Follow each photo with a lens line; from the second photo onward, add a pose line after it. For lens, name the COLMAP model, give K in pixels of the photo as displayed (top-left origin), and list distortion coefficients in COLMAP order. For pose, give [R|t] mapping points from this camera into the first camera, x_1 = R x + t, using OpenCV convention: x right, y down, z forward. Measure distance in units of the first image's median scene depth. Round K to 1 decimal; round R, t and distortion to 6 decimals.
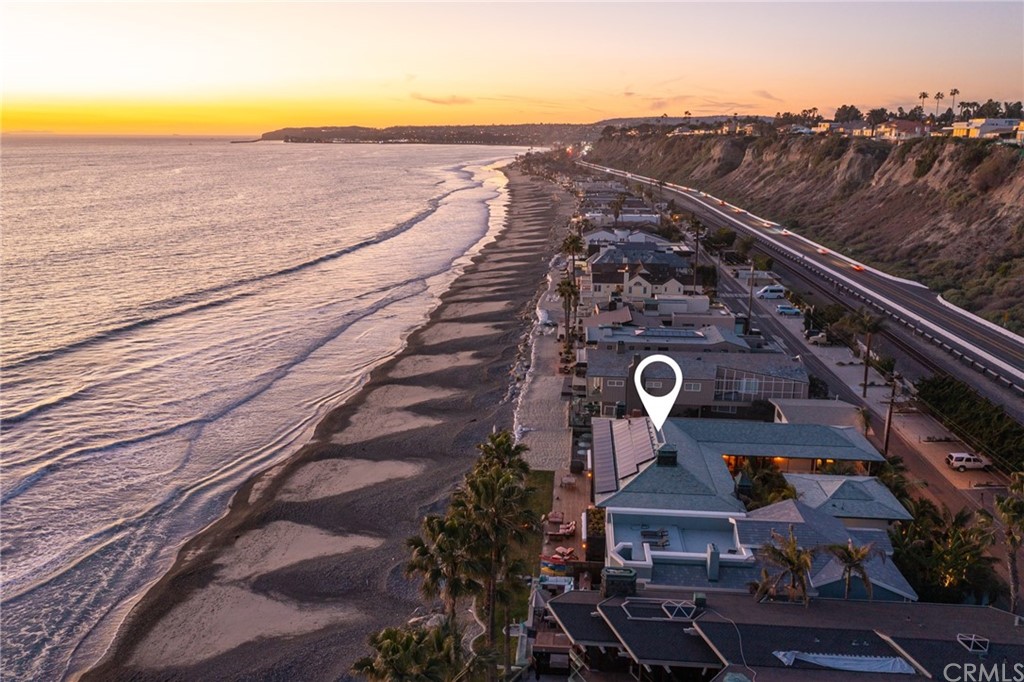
lens RADIAL K [[843.3, 0, 512.0], [0, 843.3, 341.0], [0, 0, 1]] dist [-0.006841, -0.004814]
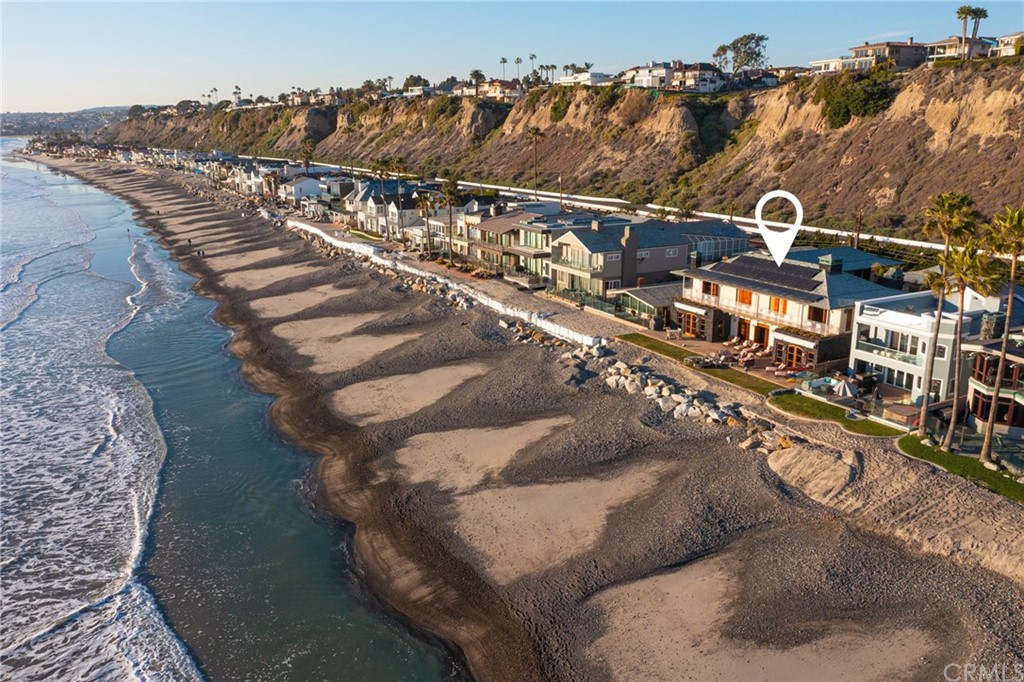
lens RADIAL K [[843.3, 0, 512.0], [0, 843.3, 341.0], [0, 0, 1]] dist [-0.006841, -0.004814]
pose [[0.828251, -0.150708, 0.539711, -0.195868], [0.148027, 0.987785, 0.048662, 0.029429], [-0.540453, 0.039587, 0.840443, 0.075880]]
